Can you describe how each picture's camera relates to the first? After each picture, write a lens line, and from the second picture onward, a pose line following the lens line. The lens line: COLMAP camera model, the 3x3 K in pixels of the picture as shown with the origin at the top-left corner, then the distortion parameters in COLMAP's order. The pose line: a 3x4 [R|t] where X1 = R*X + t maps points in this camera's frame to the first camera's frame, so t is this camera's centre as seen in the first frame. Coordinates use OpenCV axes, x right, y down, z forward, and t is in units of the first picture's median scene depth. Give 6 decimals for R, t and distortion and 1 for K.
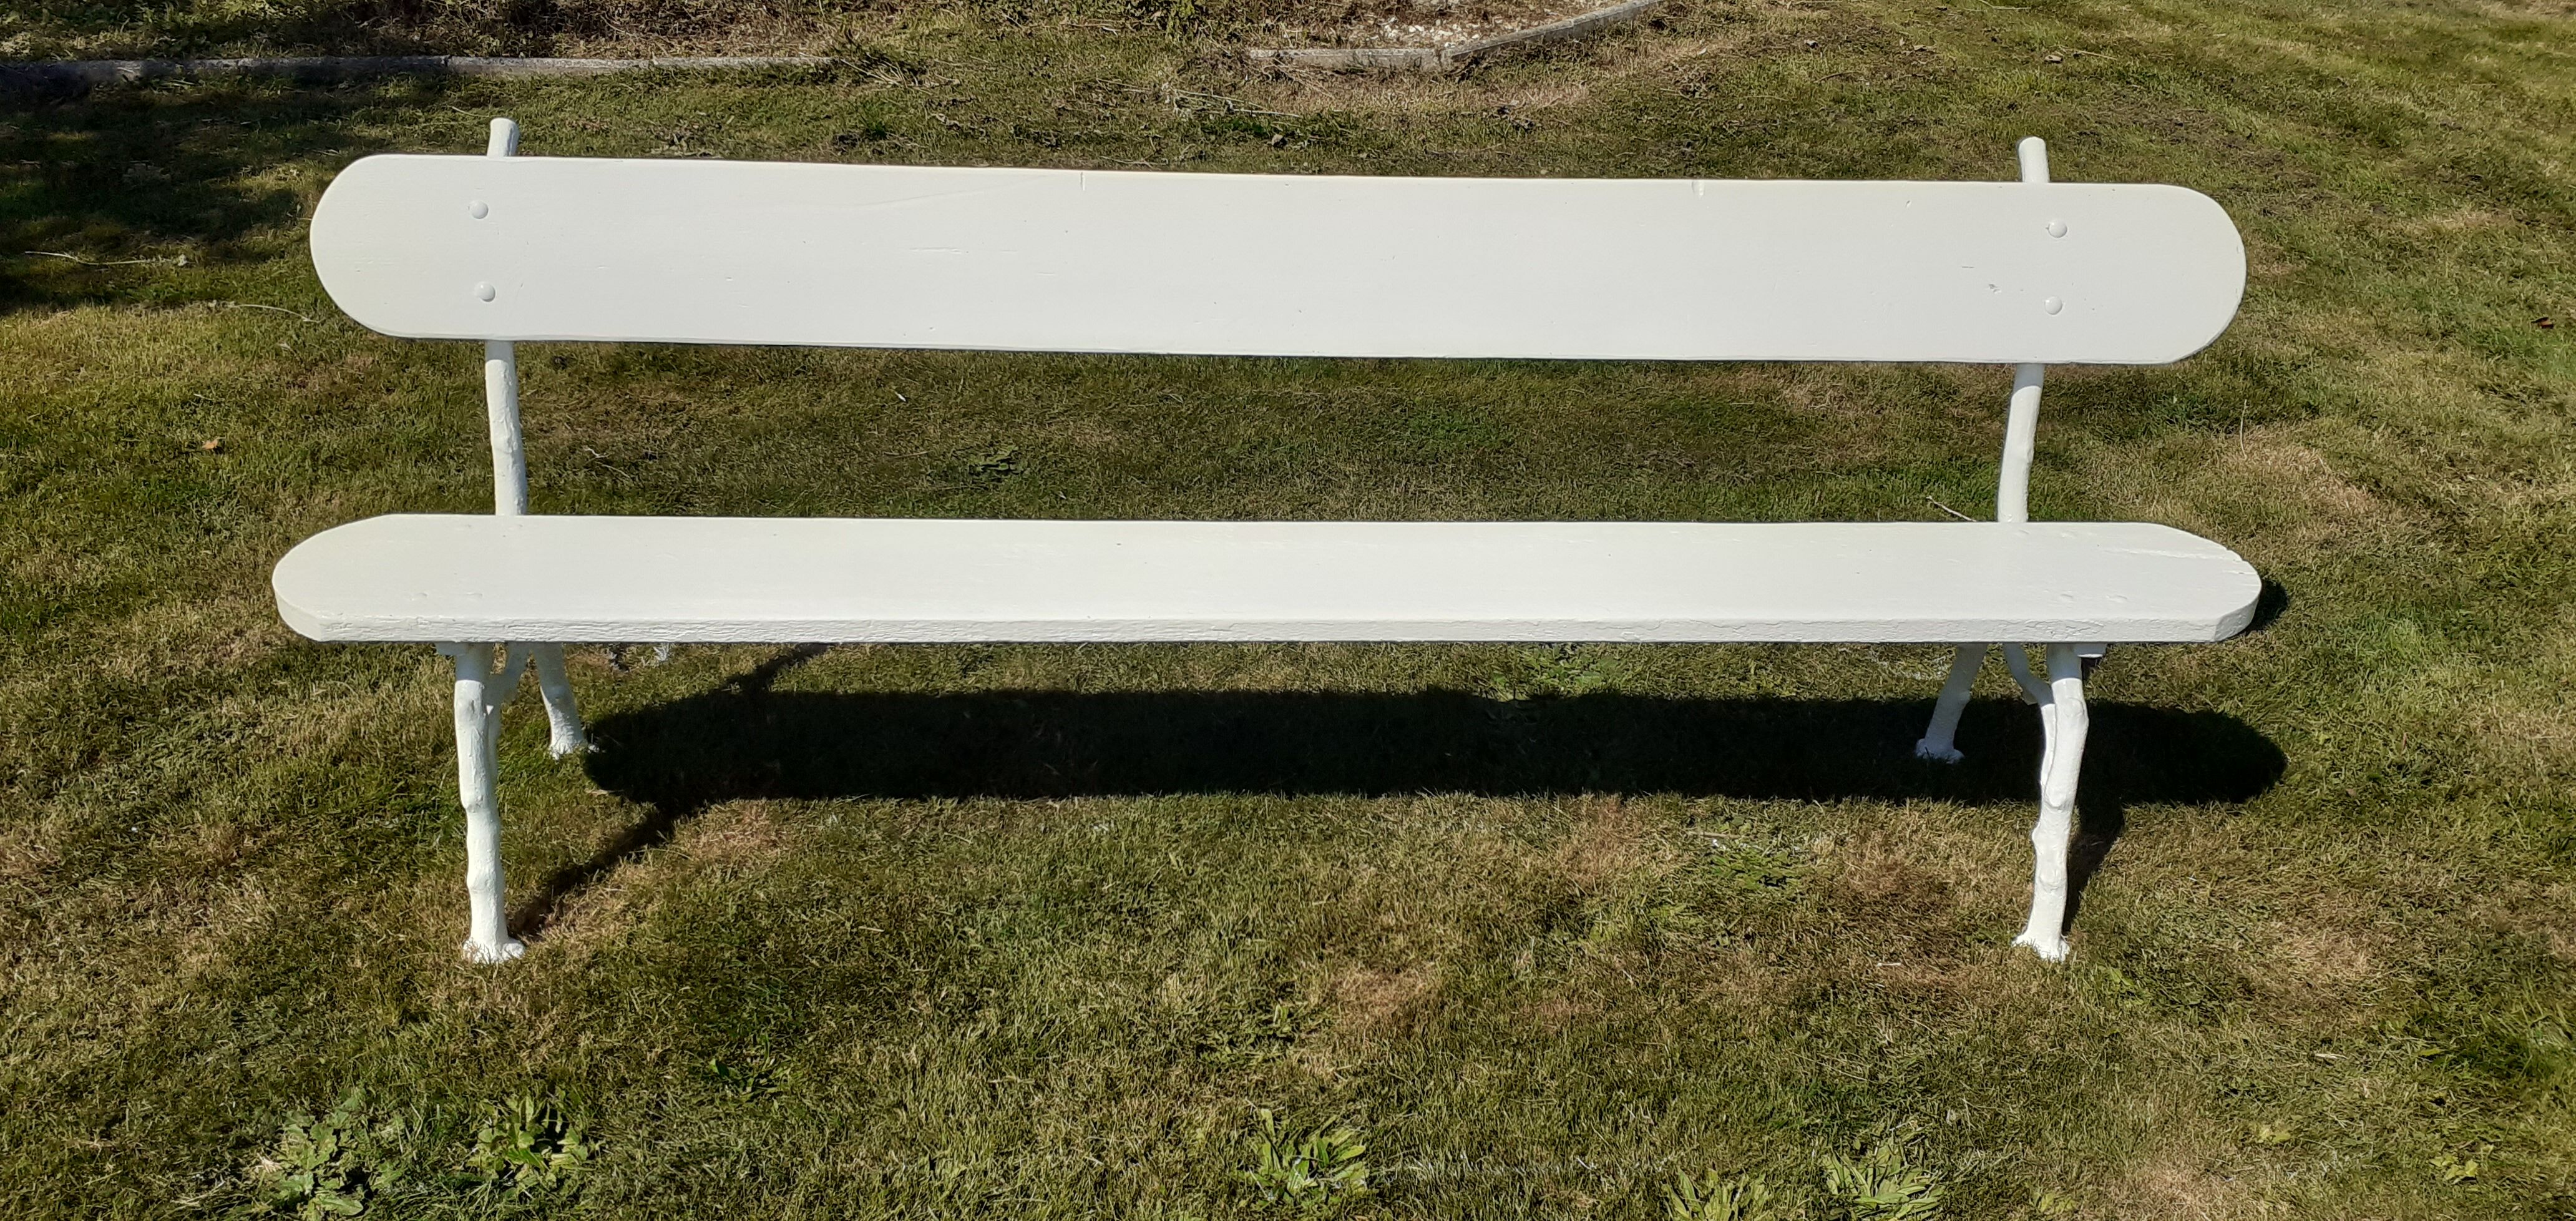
lens RADIAL K [[1928.8, 0, 1288.0], [0, 1928.8, 610.5], [0, 0, 1]] dist [0.083392, 0.000524]
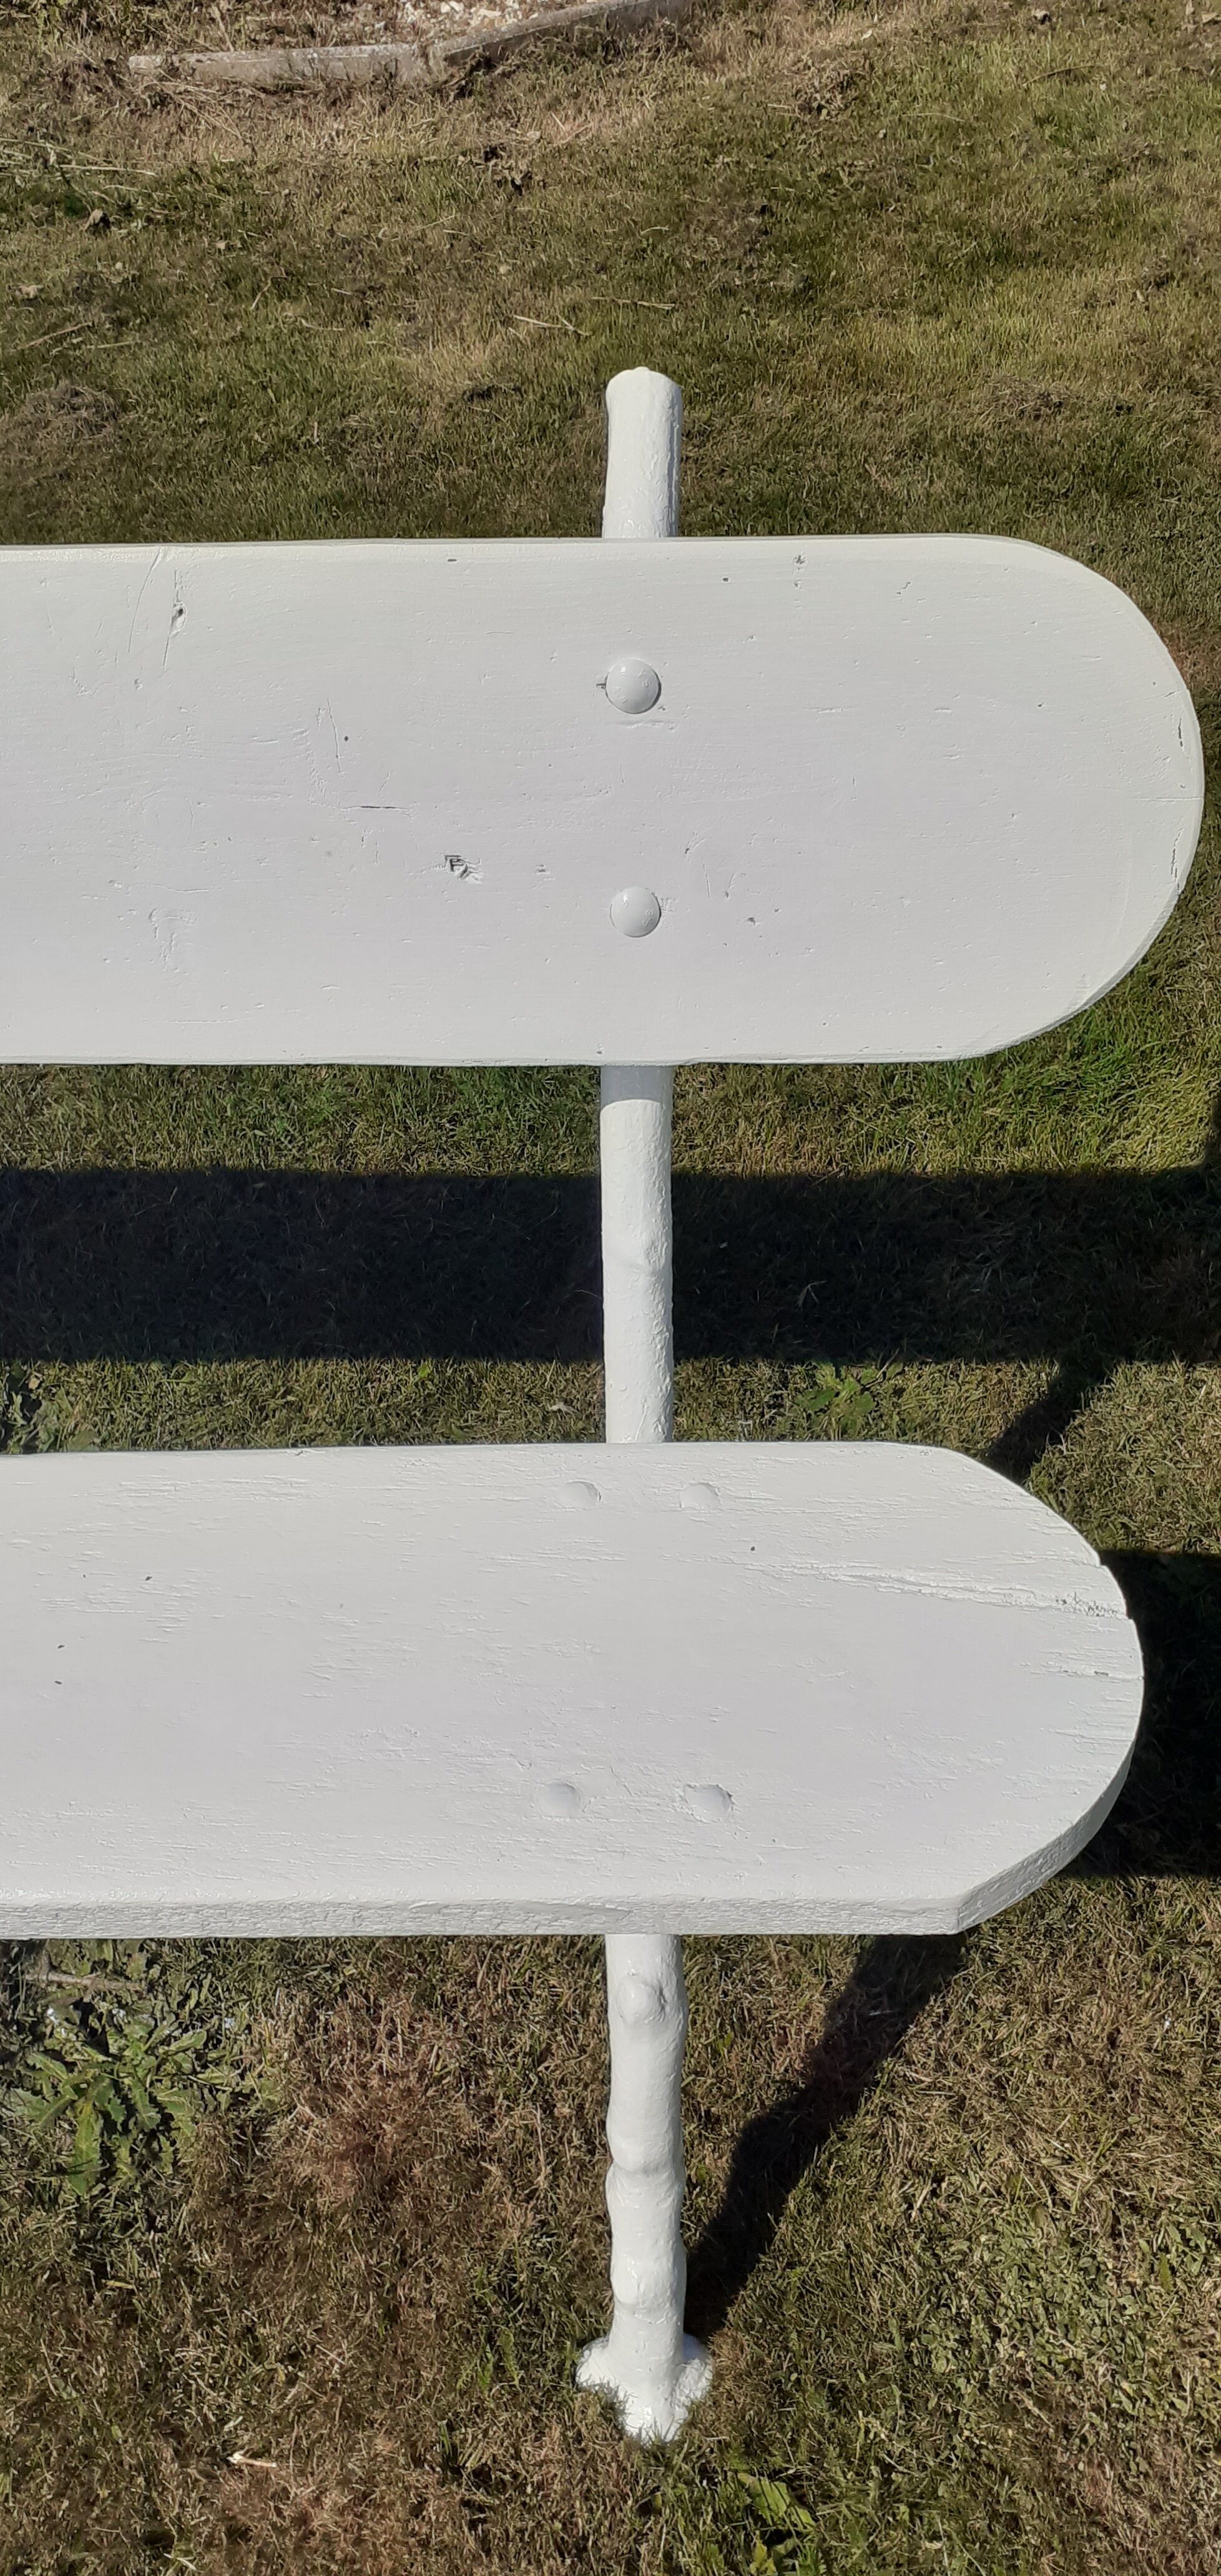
lens RADIAL K [[1981.7, 0, 610.5], [0, 1981.7, 1288.0], [0, 0, 1]] dist [-0.002674, -0.003618]
pose [[0.998651, -0.004559, -0.051730, 0.174591], [0.018978, 0.959277, 0.281828, -0.082844], [0.048339, -0.282429, 0.958069, 0.278219]]
